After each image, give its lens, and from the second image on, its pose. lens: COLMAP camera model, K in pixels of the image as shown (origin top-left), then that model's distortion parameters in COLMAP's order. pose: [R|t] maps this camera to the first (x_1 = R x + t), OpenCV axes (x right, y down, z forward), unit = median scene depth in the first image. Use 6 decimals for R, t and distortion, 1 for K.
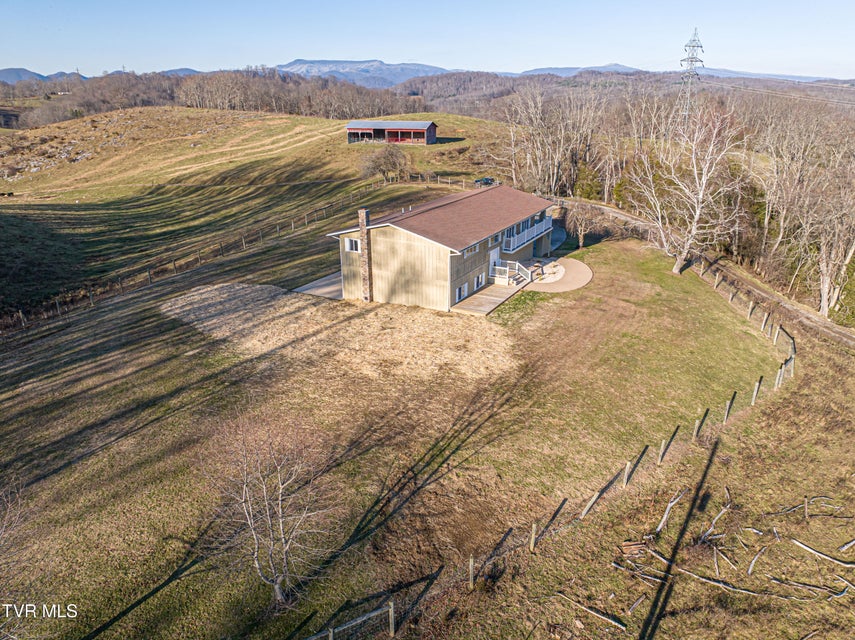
lens RADIAL K [[600.9, 0, 432.5], [0, 600.9, 316.8], [0, 0, 1]] dist [-0.048445, 0.017282]
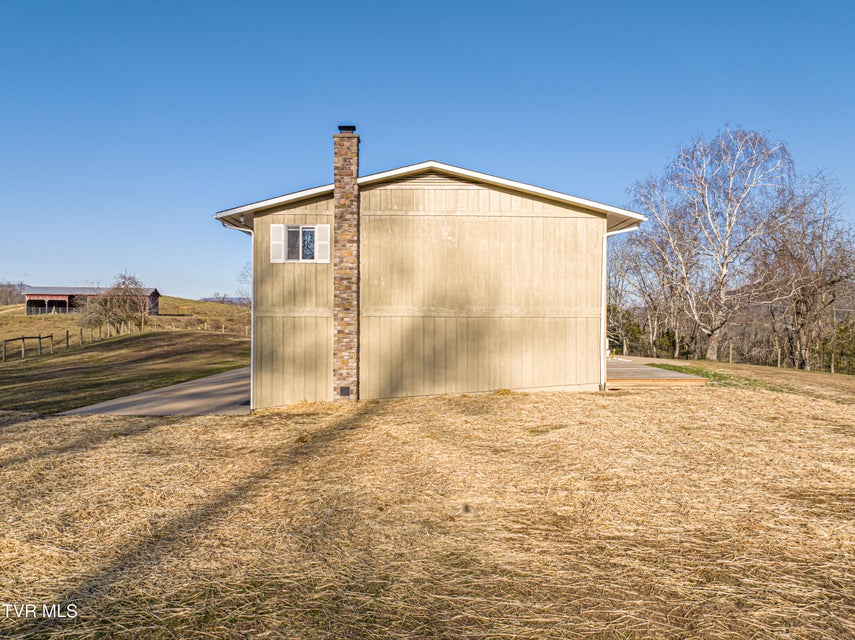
lens RADIAL K [[600.9, 0, 432.5], [0, 600.9, 316.8], [0, 0, 1]] dist [-0.048445, 0.017282]
pose [[0.870917, 0.032667, 0.490342, -0.232697], [0.142906, 0.937834, -0.316300, 0.043219], [-0.470192, 0.345544, 0.812107, 0.684577]]
